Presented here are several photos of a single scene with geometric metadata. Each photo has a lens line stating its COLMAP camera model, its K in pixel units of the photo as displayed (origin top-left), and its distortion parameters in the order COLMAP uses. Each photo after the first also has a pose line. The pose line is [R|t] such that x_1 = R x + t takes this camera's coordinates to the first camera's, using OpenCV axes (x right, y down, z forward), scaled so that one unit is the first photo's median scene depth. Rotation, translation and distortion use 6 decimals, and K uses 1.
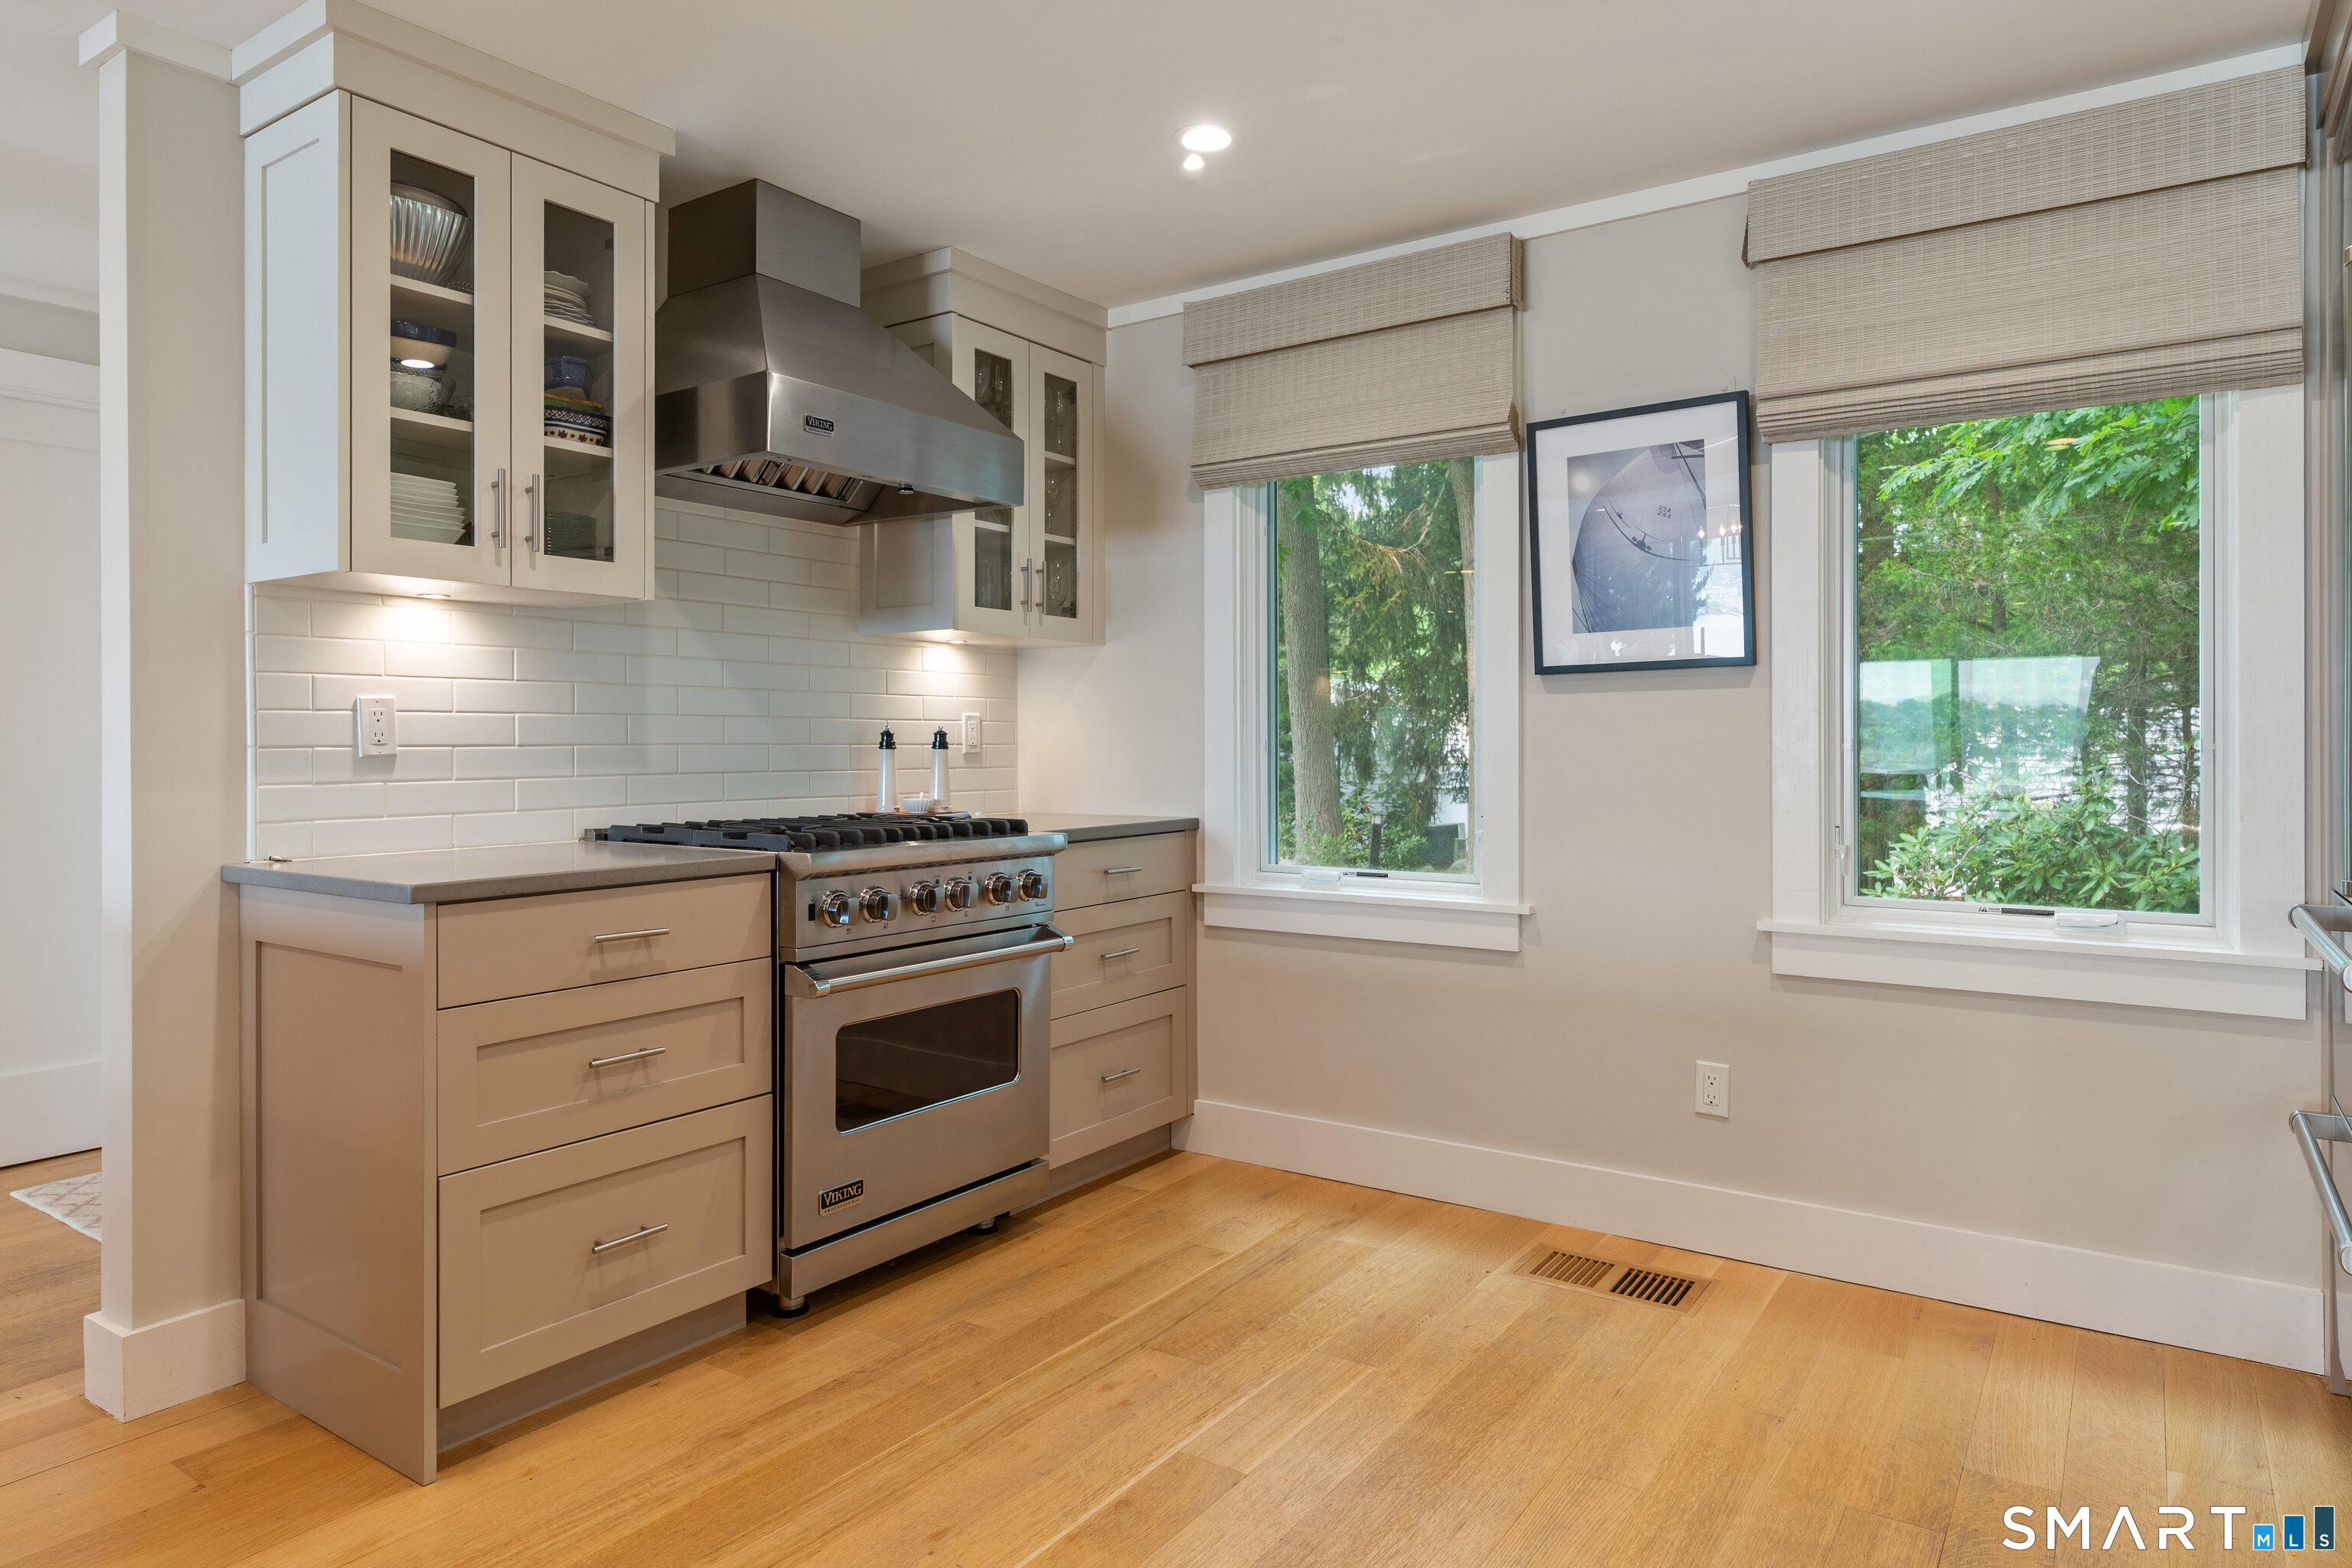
lens RADIAL K [[1408.3, 0, 1169.5], [0, 1408.3, 738.9], [0, 0, 1]] dist [0.001527, 0.003356]
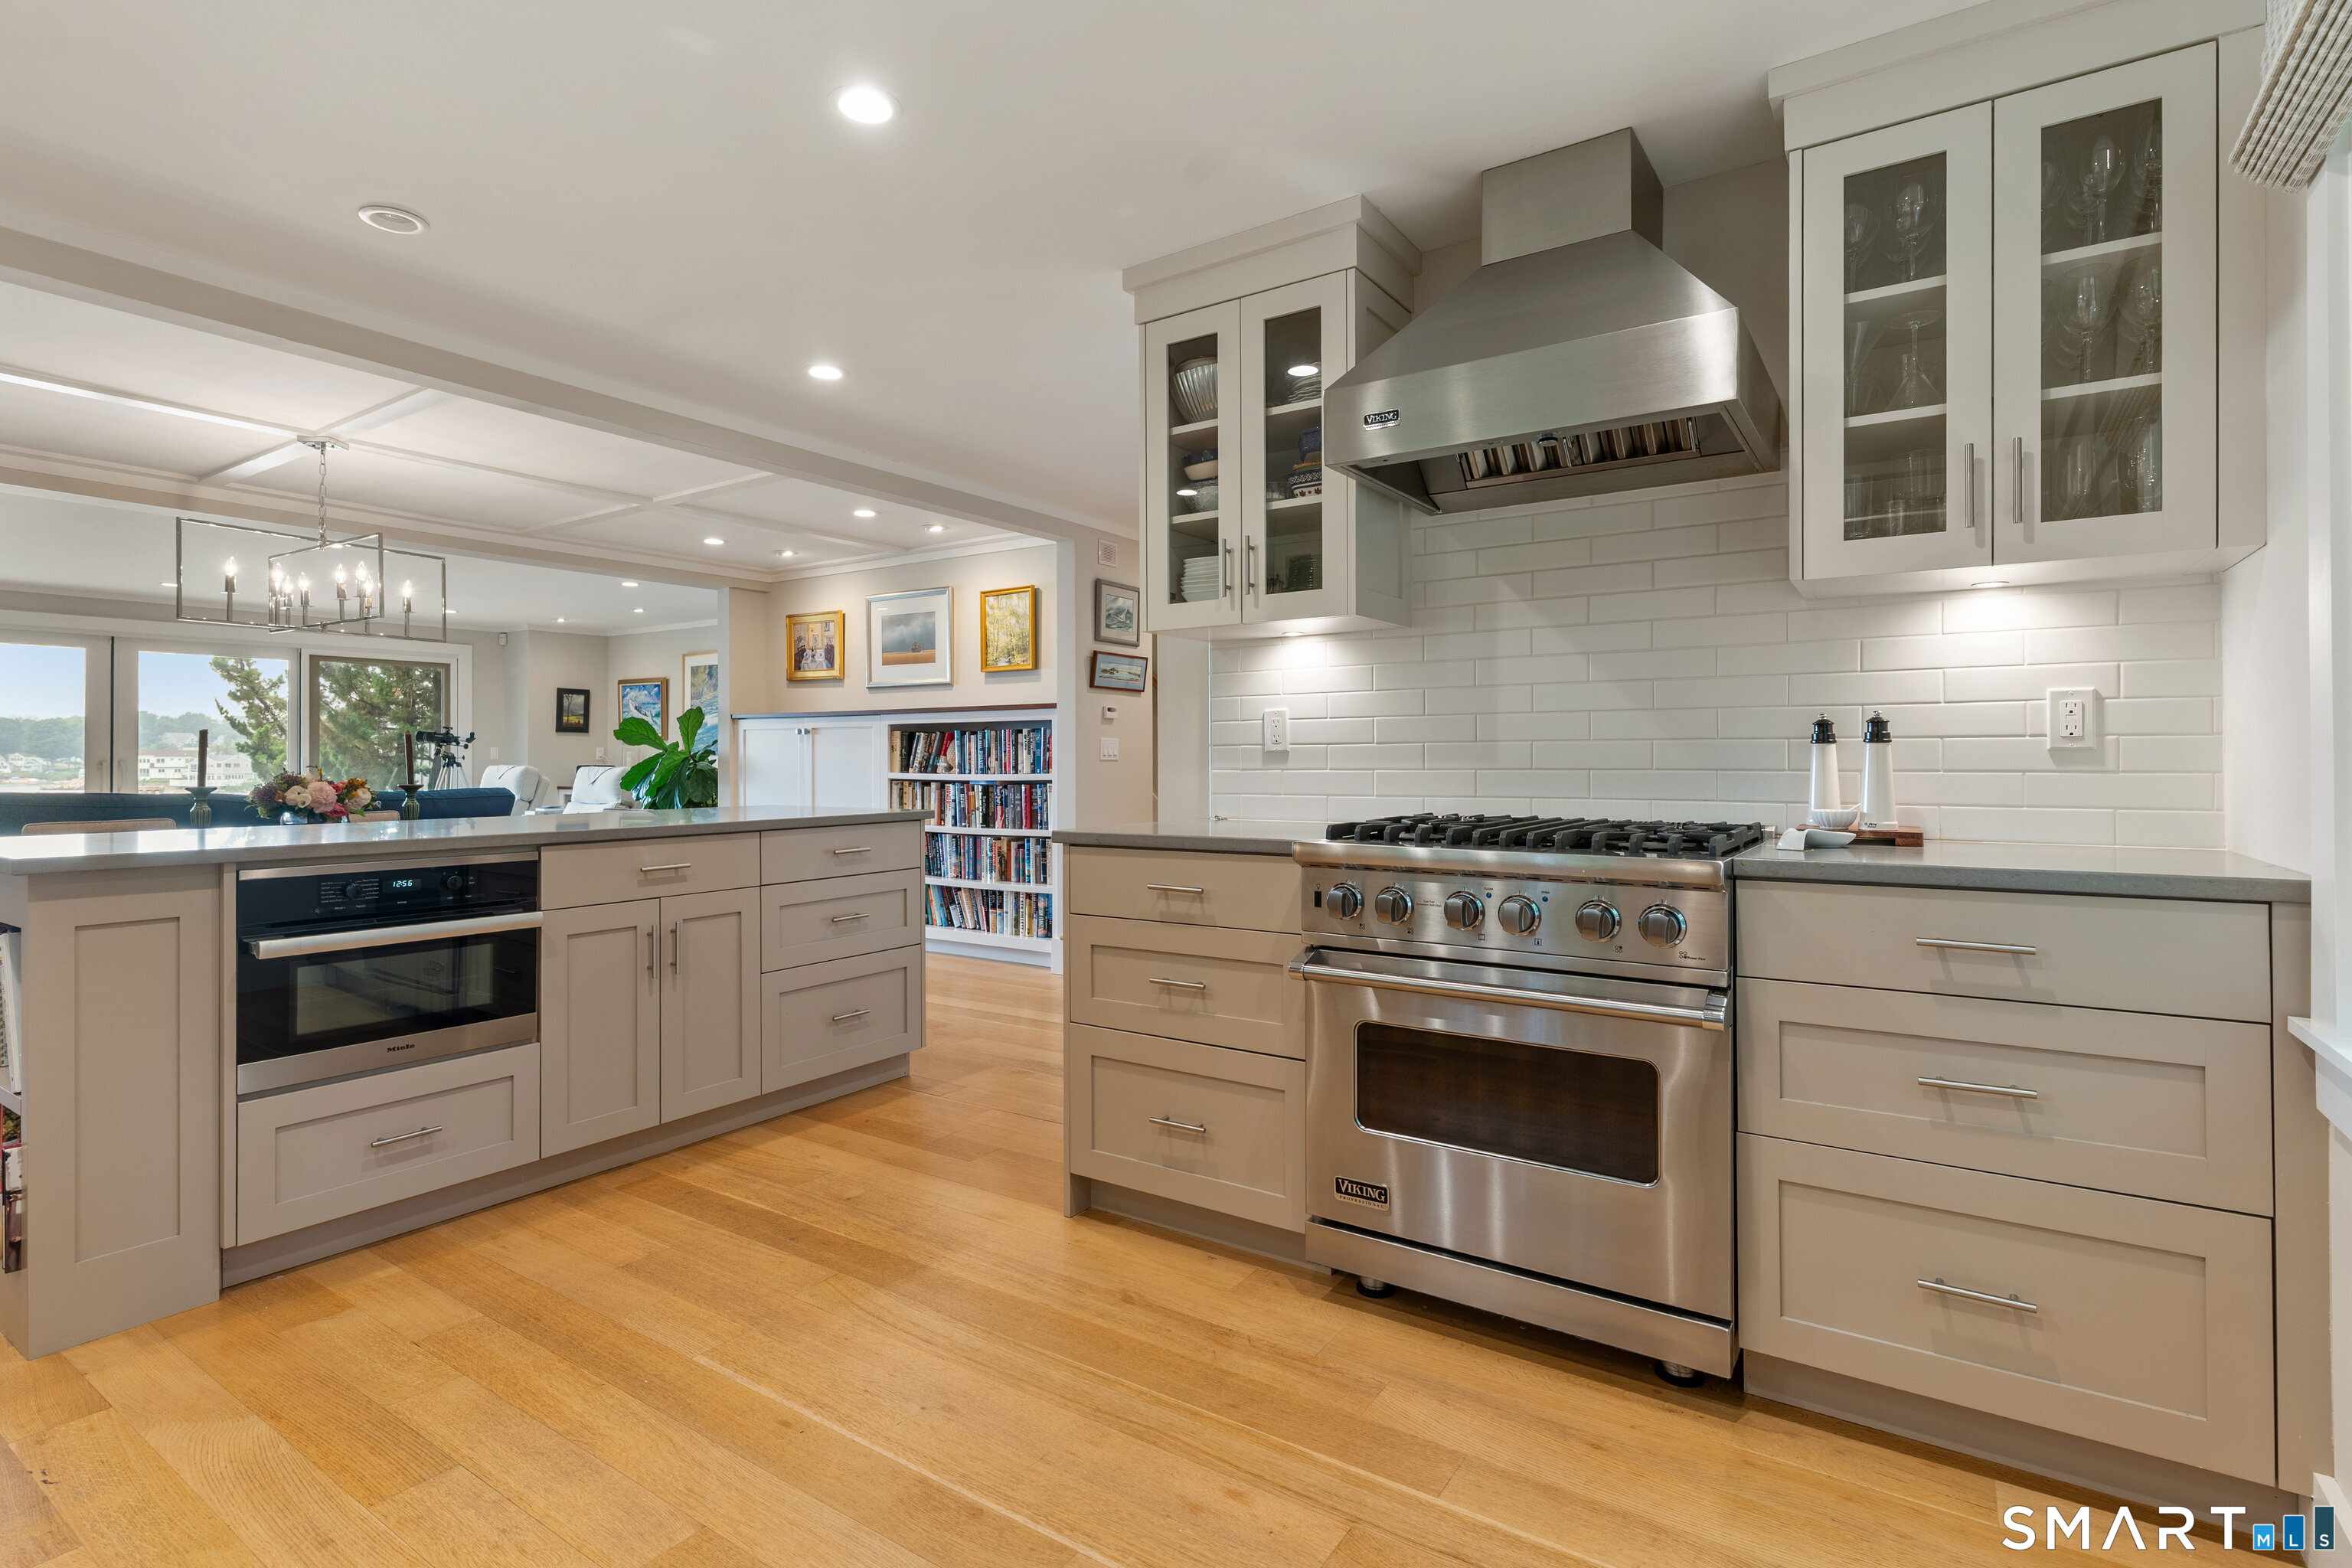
lens RADIAL K [[1140.1, 0, 1140.7], [0, 1140.1, 751.0], [0, 0, 1]] dist [0.004216, -0.000957]
pose [[-0.004137, -0.004656, -0.999981, 0.547626], [0.006670, 0.999967, -0.004683, 0.015056], [0.999969, -0.006689, -0.004106, 0.809032]]
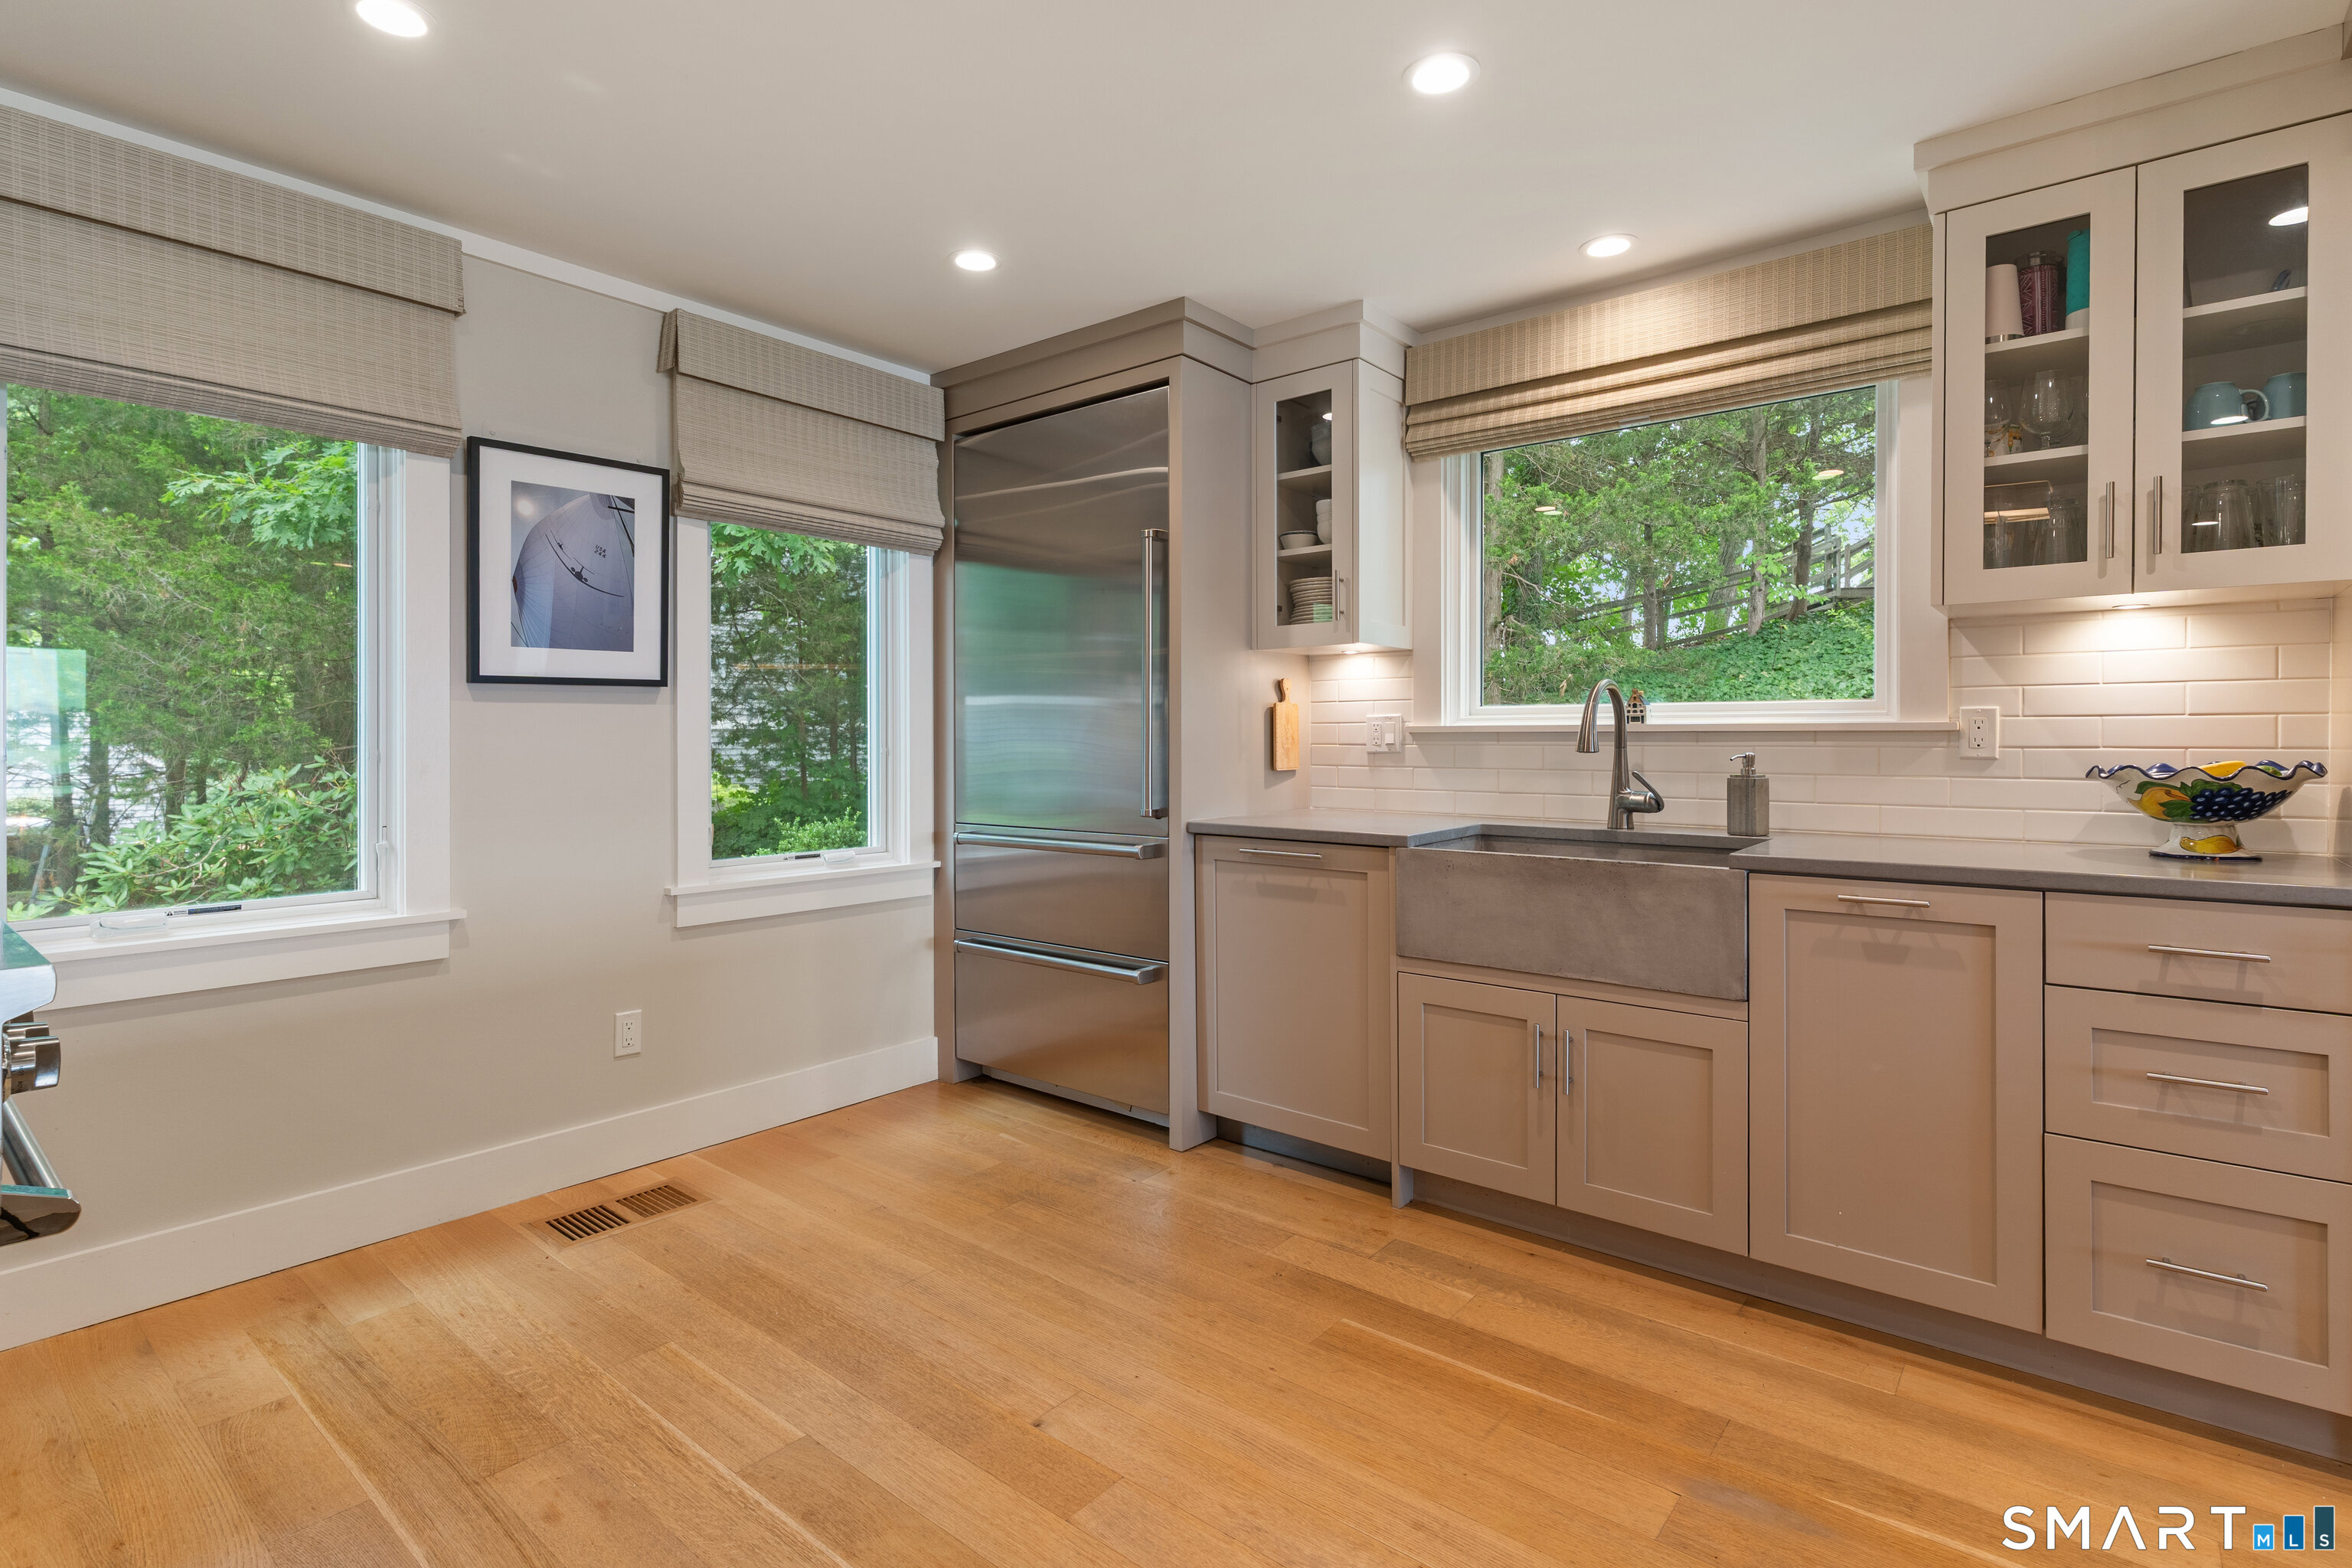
lens RADIAL K [[1140.1, 0, 1130.4], [0, 1140.1, 738.9], [0, 0, 1]] dist [0.004216, -0.000957]
pose [[0.103142, 0.003257, 0.994661, -0.589065], [-0.004297, 0.999987, -0.002829, -0.005006], [-0.994657, -0.003982, 0.103155, 0.499688]]
